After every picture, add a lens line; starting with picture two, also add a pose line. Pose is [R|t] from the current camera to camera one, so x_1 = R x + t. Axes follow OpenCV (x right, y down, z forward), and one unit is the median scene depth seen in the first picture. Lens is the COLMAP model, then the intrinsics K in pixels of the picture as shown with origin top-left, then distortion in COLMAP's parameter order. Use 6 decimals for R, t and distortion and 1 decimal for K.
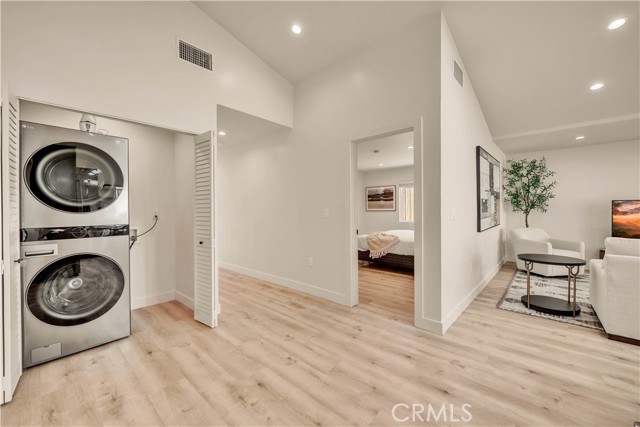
lens RADIAL K [[247.6, 0, 320.0], [0, 247.6, 213.5], [0, 0, 1]] dist [-0.000719, -0.000214]
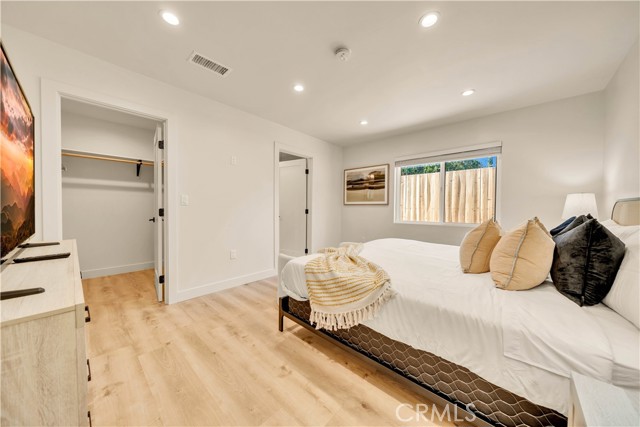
lens RADIAL K [[216.5, 0, 320.0], [0, 216.5, 213.5], [0, 0, 1]] dist [-0.001222, 0.000018]
pose [[0.999683, 0.017289, -0.018325, 0.143906], [-0.017108, 0.999804, 0.009978, 0.008359], [0.018494, -0.009661, 0.999782, 0.450163]]
